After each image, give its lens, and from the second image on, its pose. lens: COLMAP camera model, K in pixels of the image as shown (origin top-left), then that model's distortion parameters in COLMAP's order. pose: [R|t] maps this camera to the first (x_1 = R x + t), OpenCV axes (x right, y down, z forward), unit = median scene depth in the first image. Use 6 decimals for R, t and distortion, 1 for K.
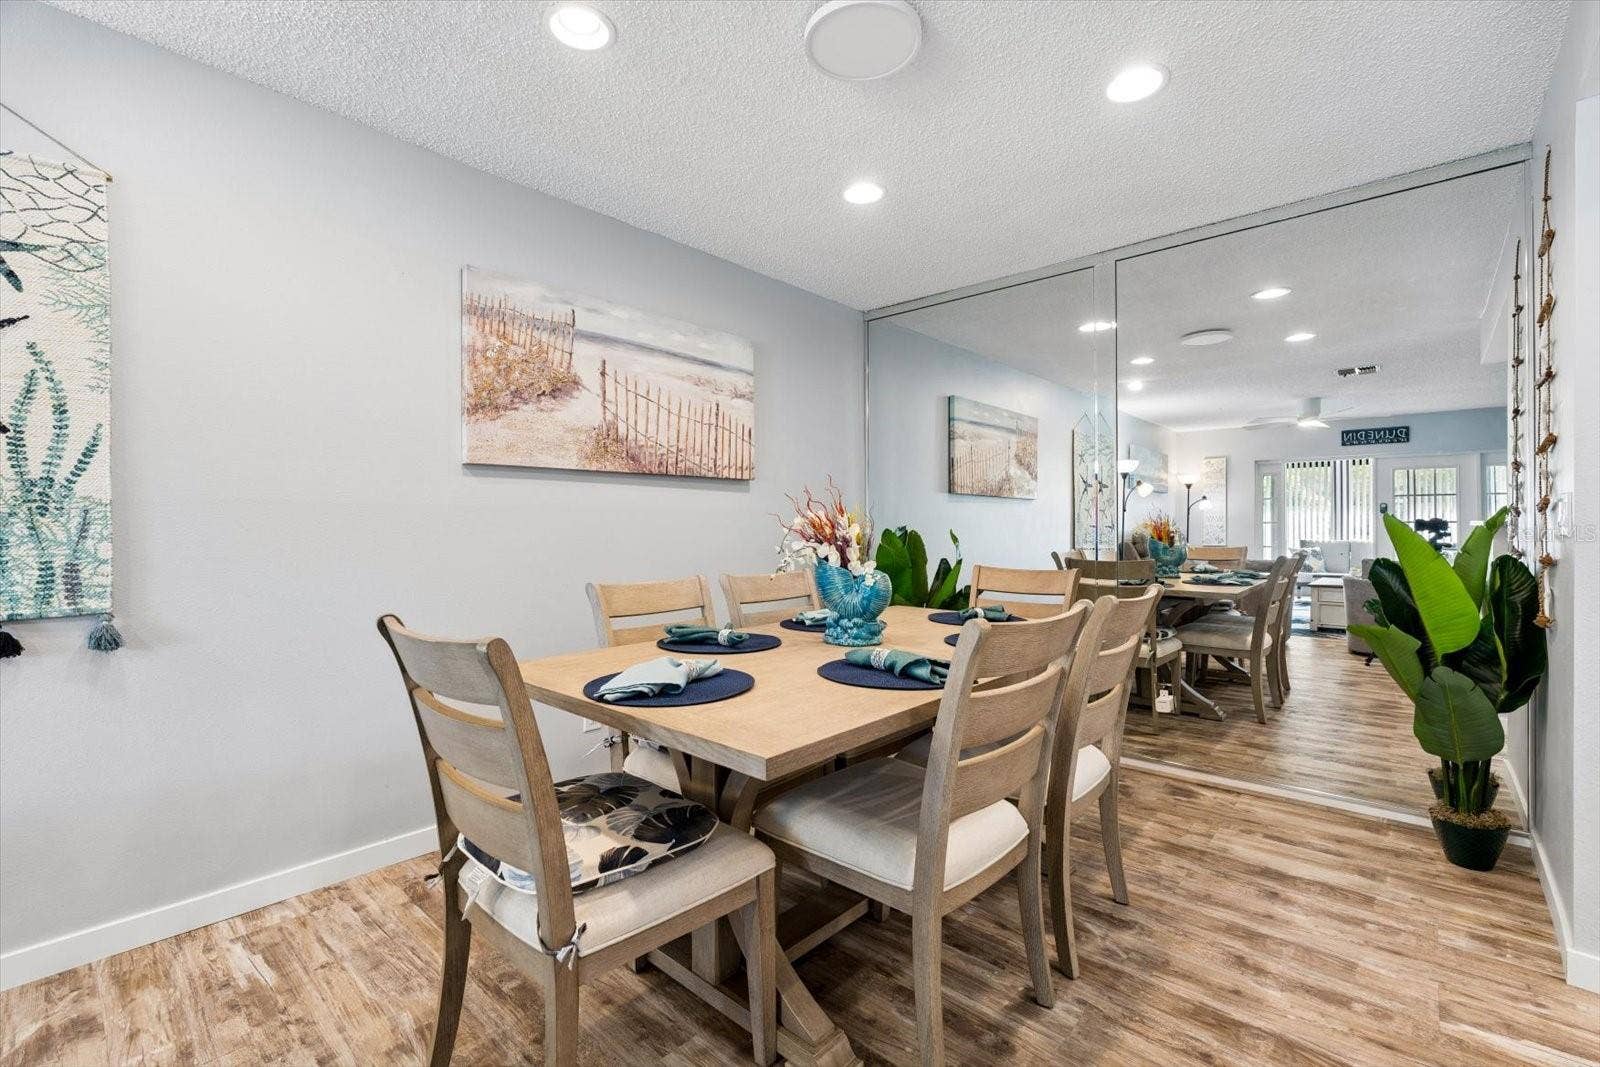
lens RADIAL K [[690.0, 0, 800.9], [0, 690.0, 528.0], [0, 0, 1]] dist [-0.004905, -0.000563]
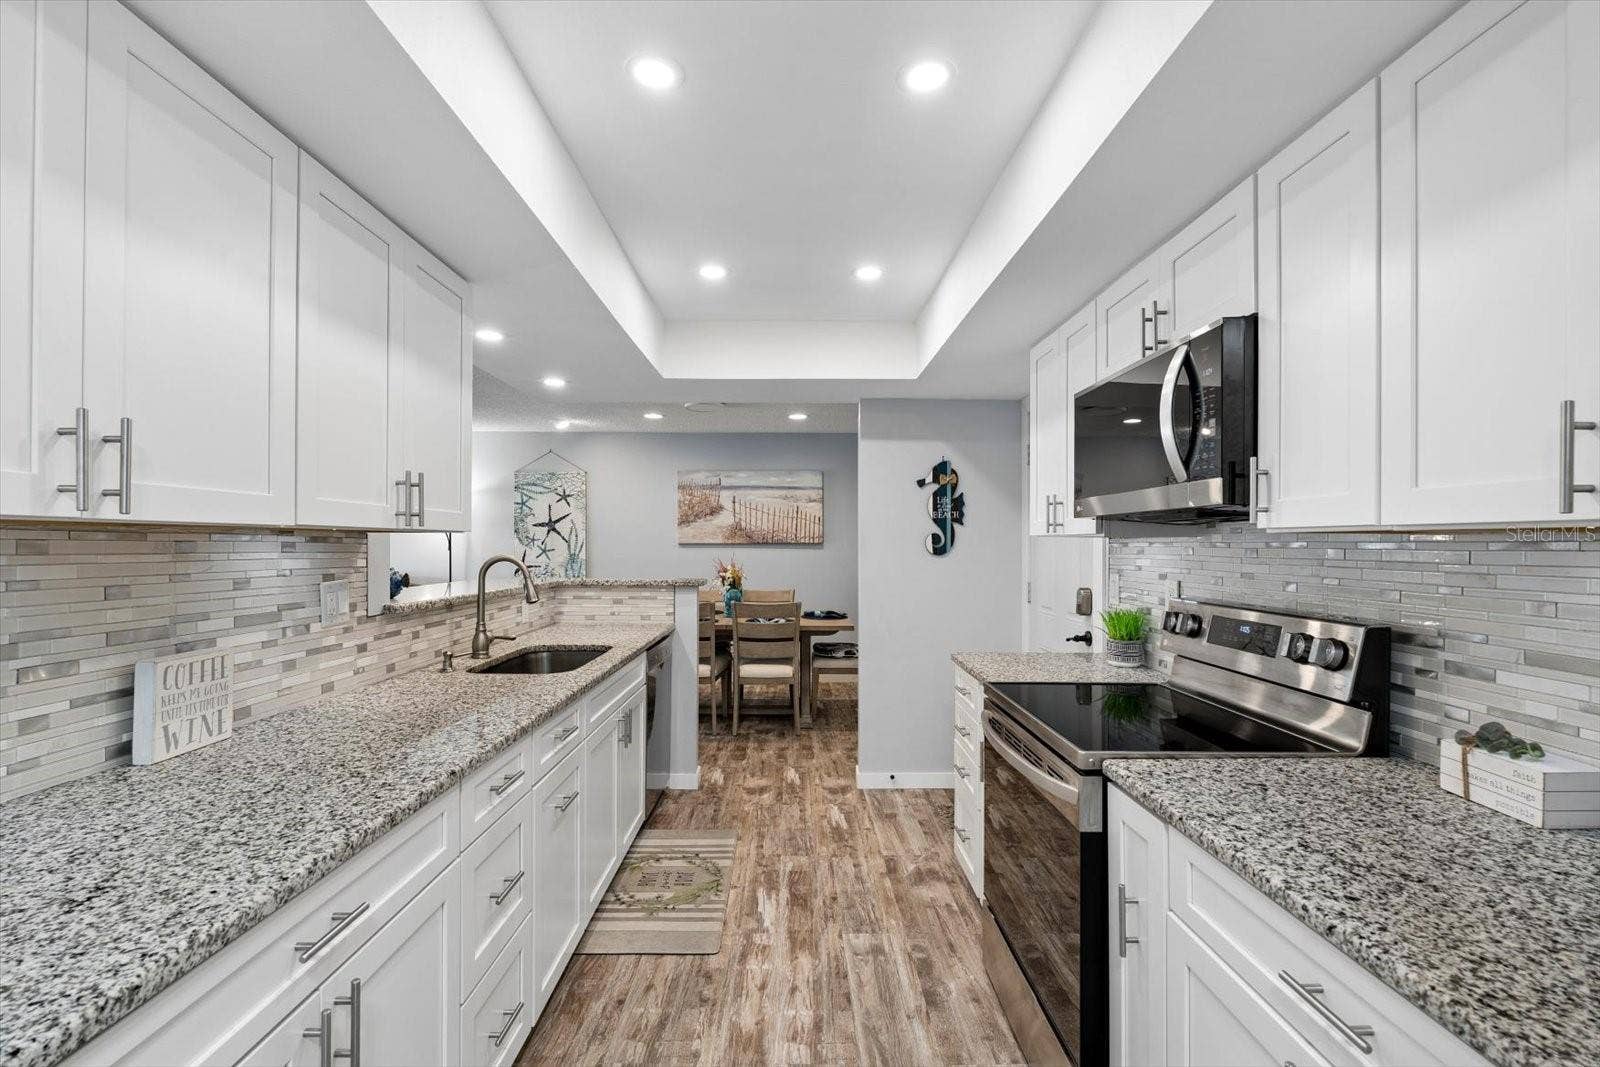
lens RADIAL K [[690.0, 0, 802.0], [0, 690.0, 542.2], [0, 0, 1]] dist [-0.004905, -0.000563]
pose [[0.675965, -0.003760, -0.736924, 1.663568], [-0.006932, 0.999910, -0.011461, -0.063132], [0.736901, 0.012856, 0.675878, -0.437243]]
